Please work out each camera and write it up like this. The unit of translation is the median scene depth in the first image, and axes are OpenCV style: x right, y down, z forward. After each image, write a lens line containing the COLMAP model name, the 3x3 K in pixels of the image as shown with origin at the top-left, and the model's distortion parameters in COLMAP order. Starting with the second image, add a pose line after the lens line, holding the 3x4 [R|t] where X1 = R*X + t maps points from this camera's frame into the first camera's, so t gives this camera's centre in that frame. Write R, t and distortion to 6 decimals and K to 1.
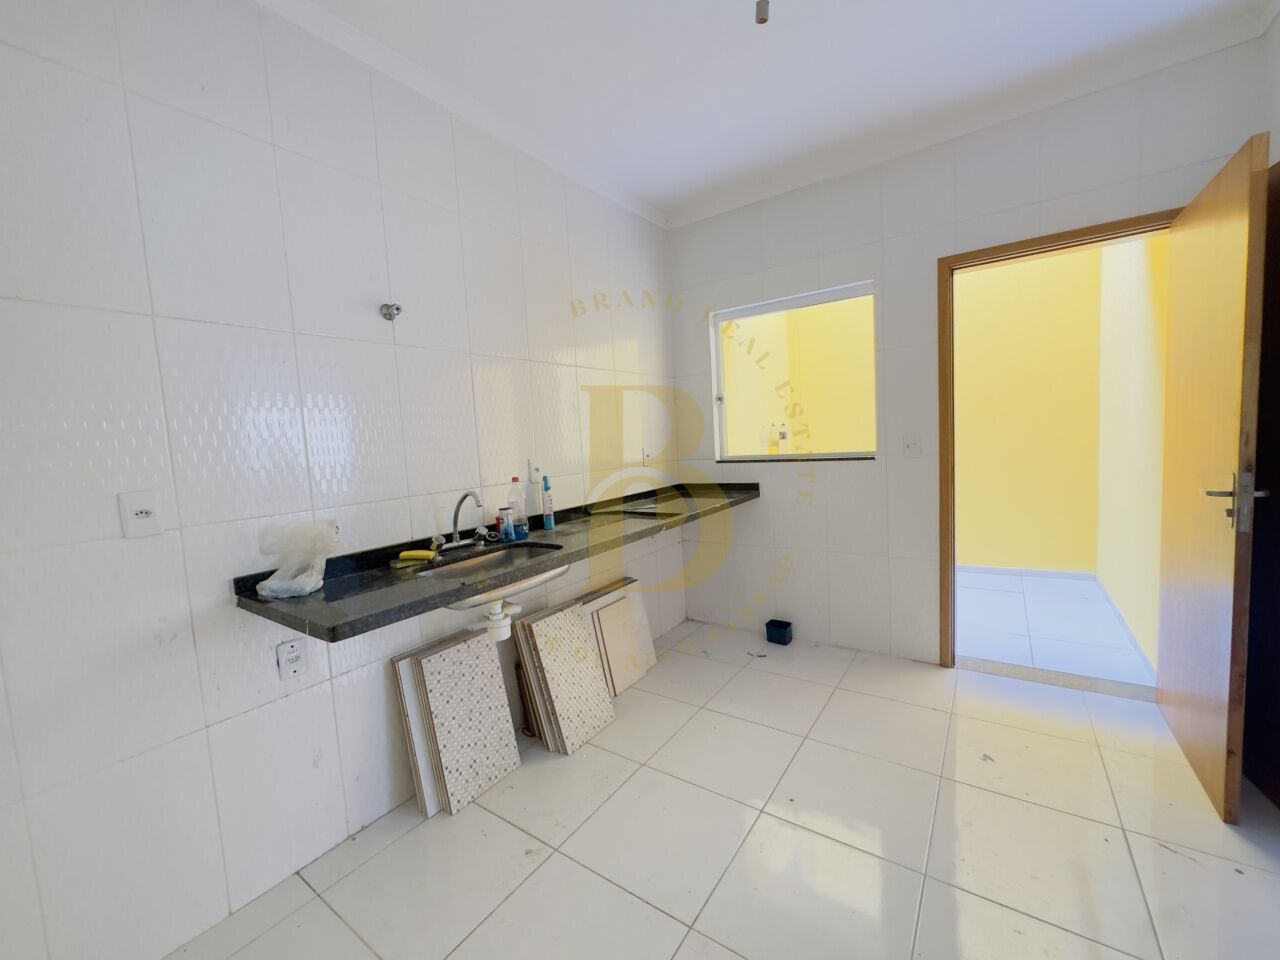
lens RADIAL K [[513.6, 0, 639.1], [0, 513.6, 480.1], [0, 0, 1]] dist [-0.000981, 0.000195]
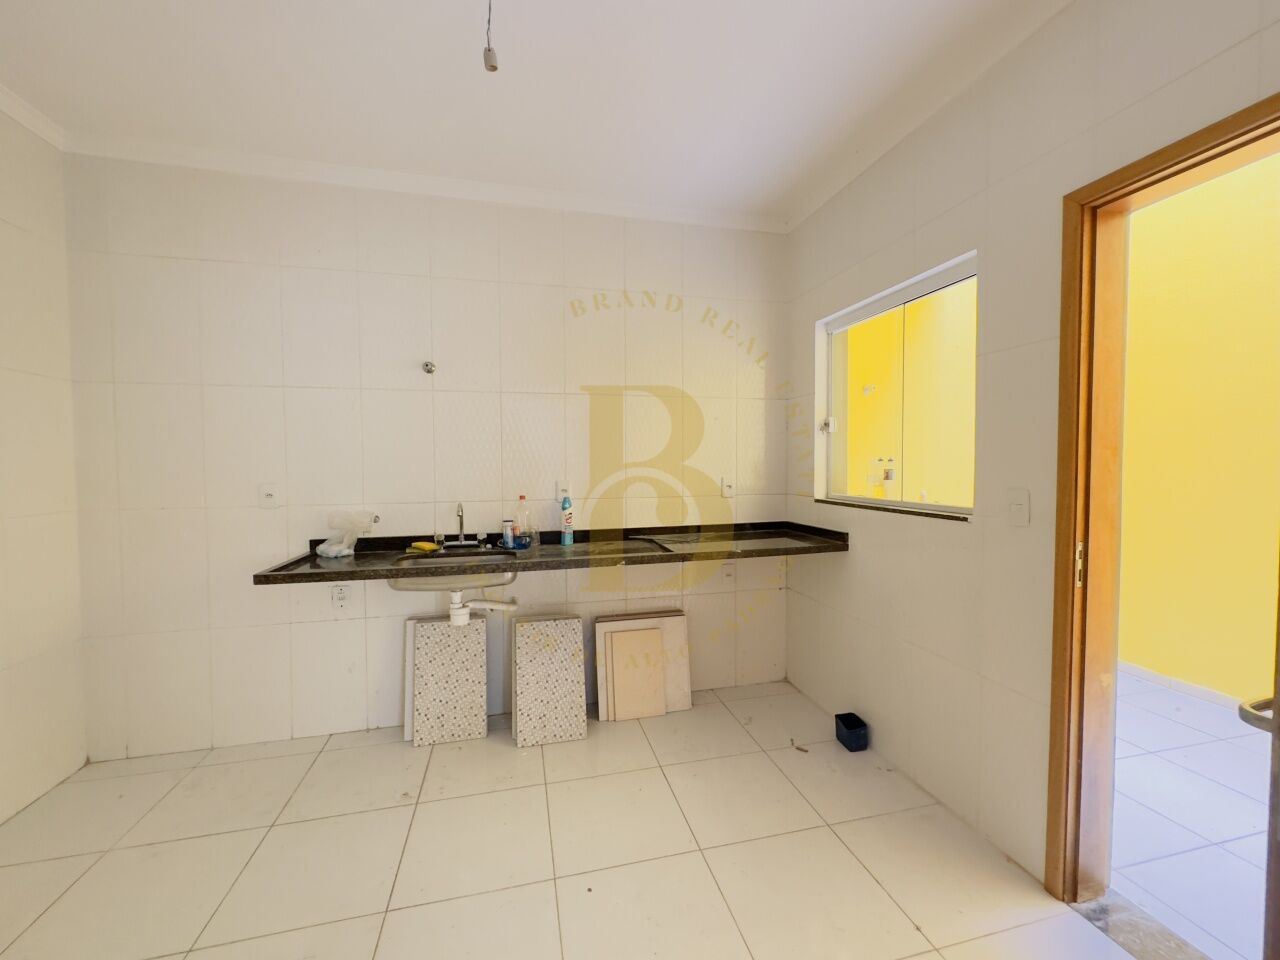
lens RADIAL K [[519.6, 0, 664.4], [0, 519.6, 480.8], [0, 0, 1]] dist [0.000169, -0.000010]
pose [[0.750391, 0.077571, -0.656427, 0.655179], [-0.092010, 0.995680, 0.012480, -0.070606], [0.654559, 0.051033, 0.754286, 0.265920]]
